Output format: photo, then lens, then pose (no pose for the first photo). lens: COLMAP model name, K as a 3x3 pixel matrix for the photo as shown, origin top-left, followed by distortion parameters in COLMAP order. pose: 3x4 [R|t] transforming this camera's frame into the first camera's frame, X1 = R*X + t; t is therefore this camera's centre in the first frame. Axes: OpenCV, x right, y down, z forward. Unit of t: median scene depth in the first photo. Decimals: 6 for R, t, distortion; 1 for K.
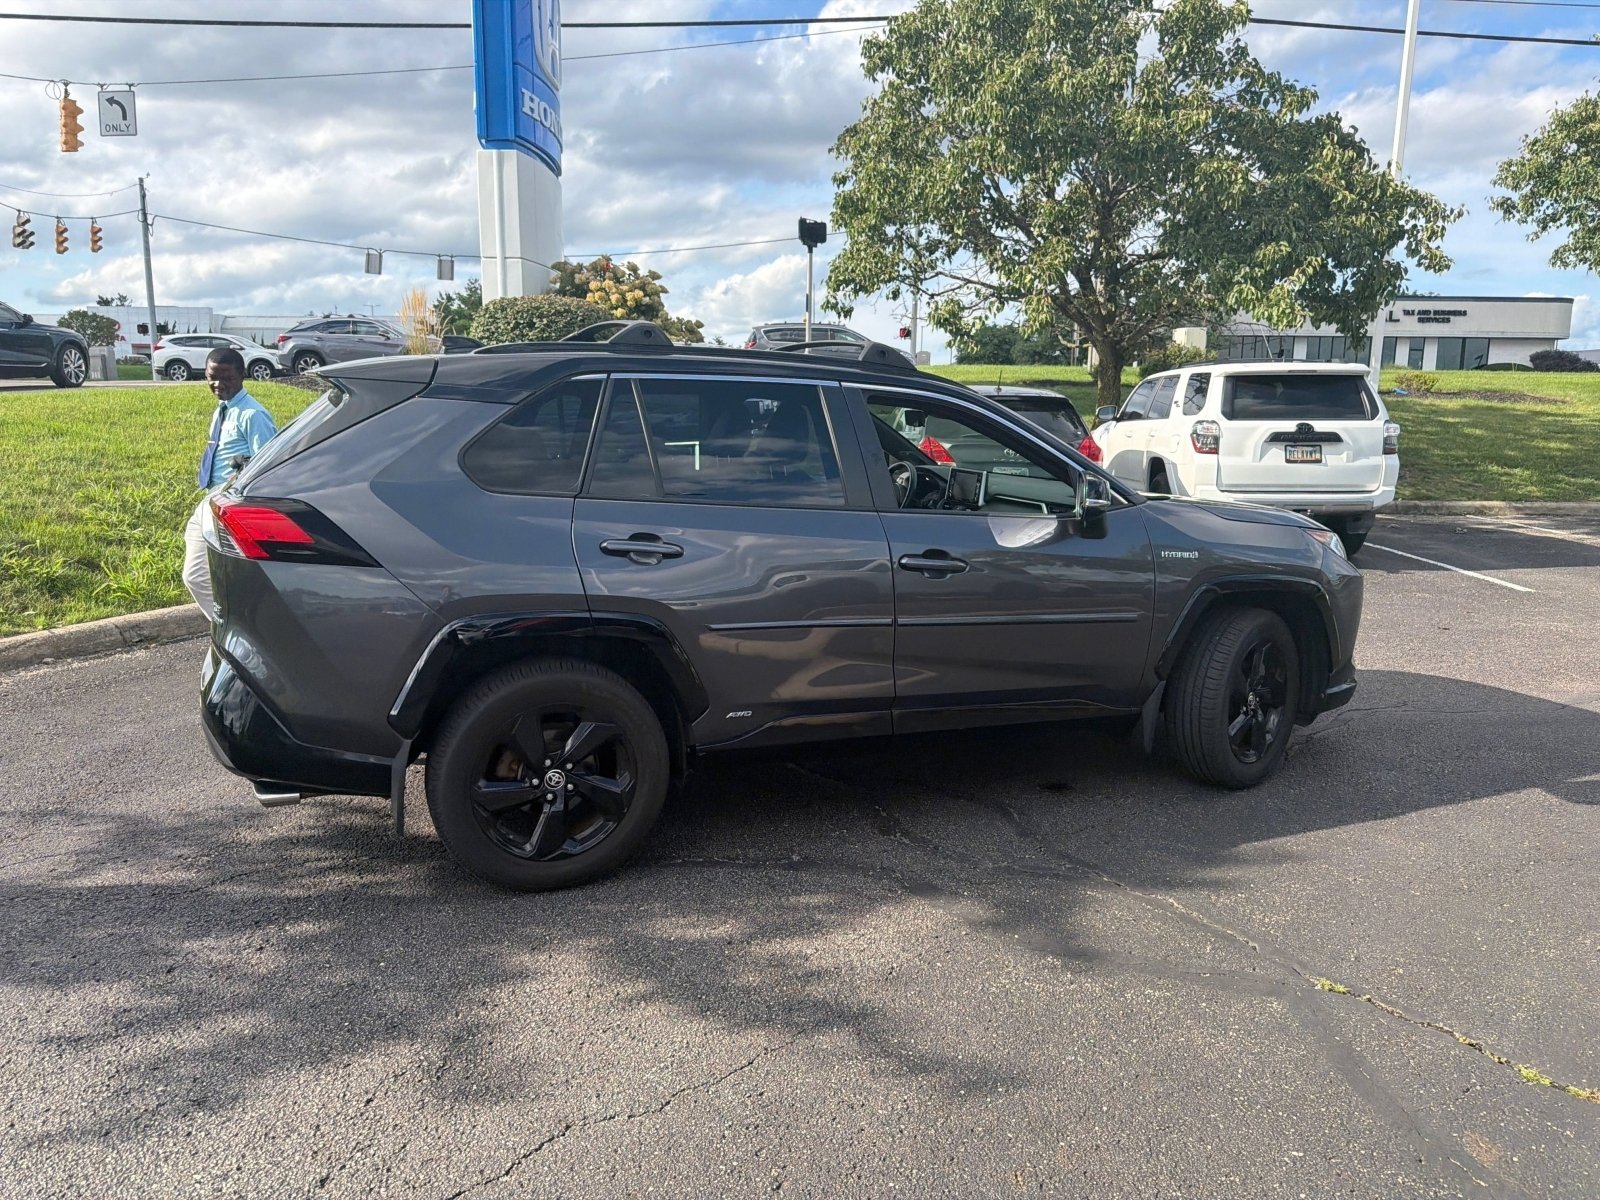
lens RADIAL K [[1134.1, 0, 804.8], [0, 1134.1, 612.4], [0, 0, 1]] dist [0.014824, -0.018864]
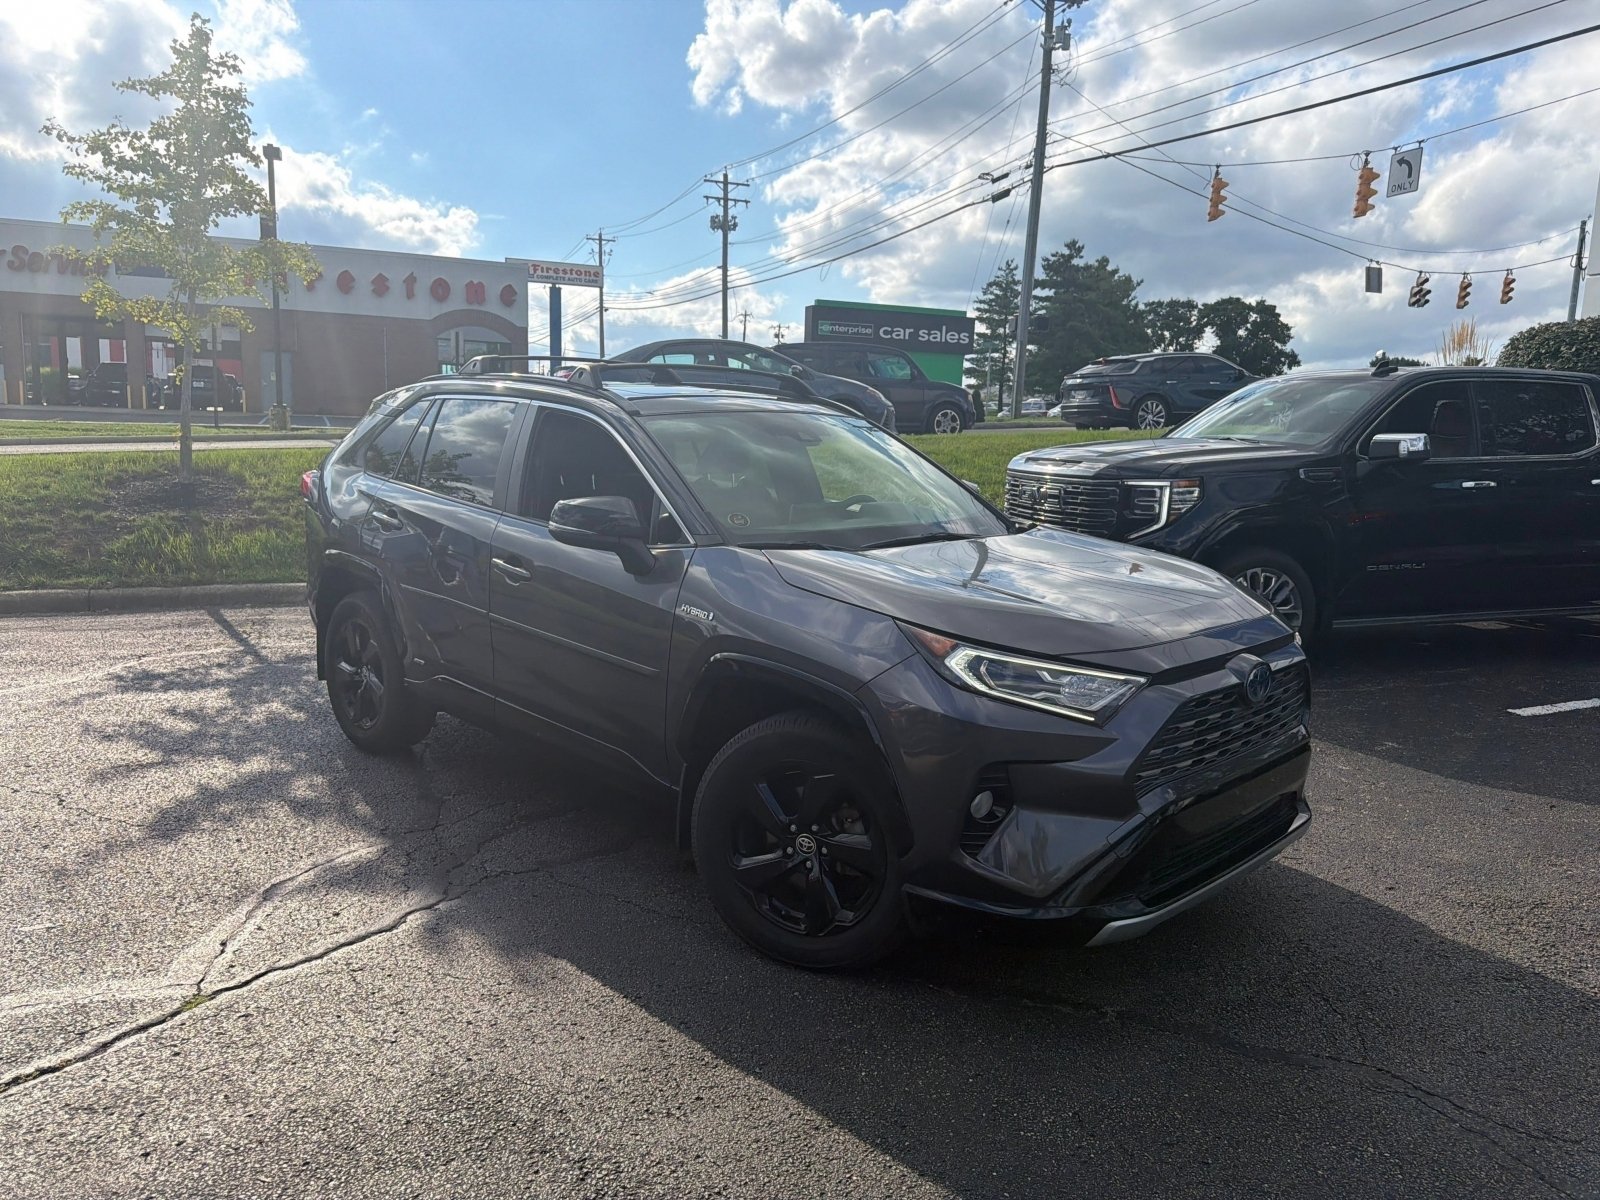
lens RADIAL K [[1141.1, 0, 791.9], [0, 1141.1, 610.7], [0, 0, 1]] dist [0.009604, -0.014219]
pose [[0.377114, 0.151001, -0.913774, 1.095049], [-0.193479, 0.977695, 0.081715, -0.131333], [0.905732, 0.145980, 0.397918, 0.741737]]
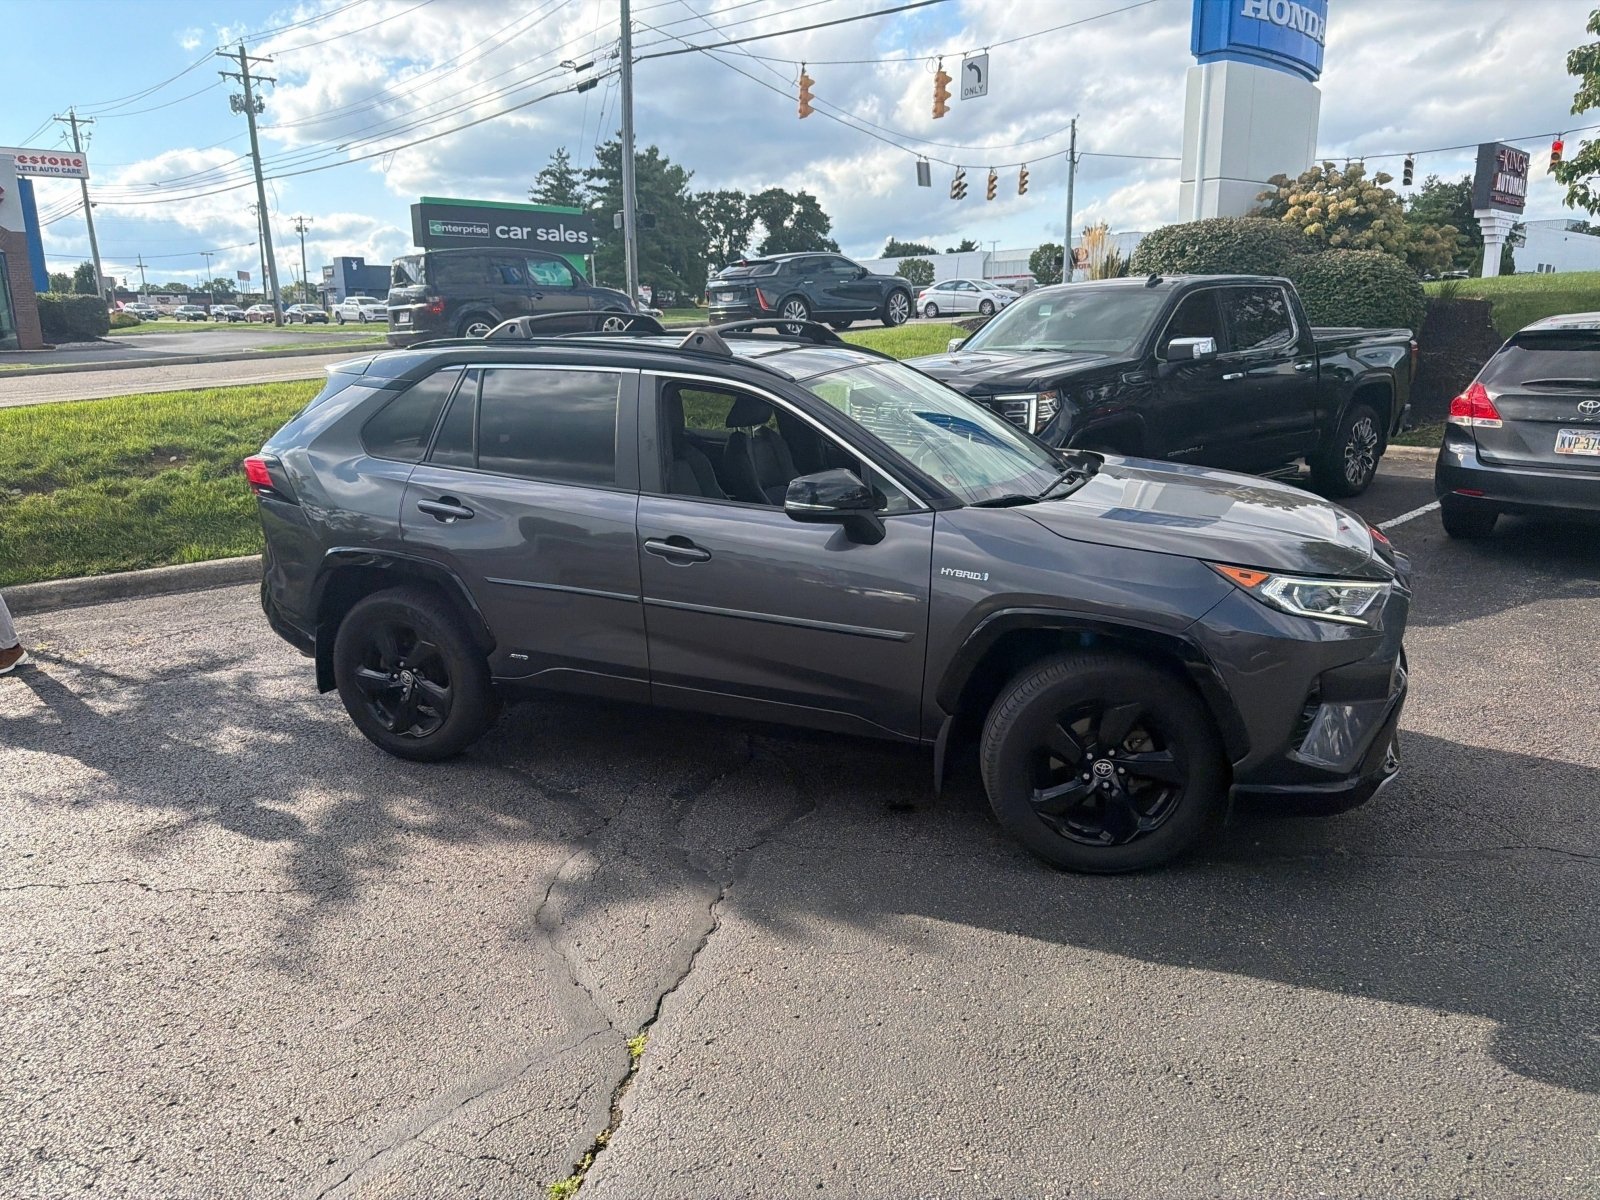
lens RADIAL K [[1135.1, 0, 797.8], [0, 1135.1, 617.3], [0, 0, 1]] dist [0.031421, -0.038644]
pose [[0.702060, 0.158266, -0.694308, 0.837148], [-0.106186, 0.987356, 0.117694, -0.105368], [0.704156, -0.008903, 0.709989, 0.310639]]
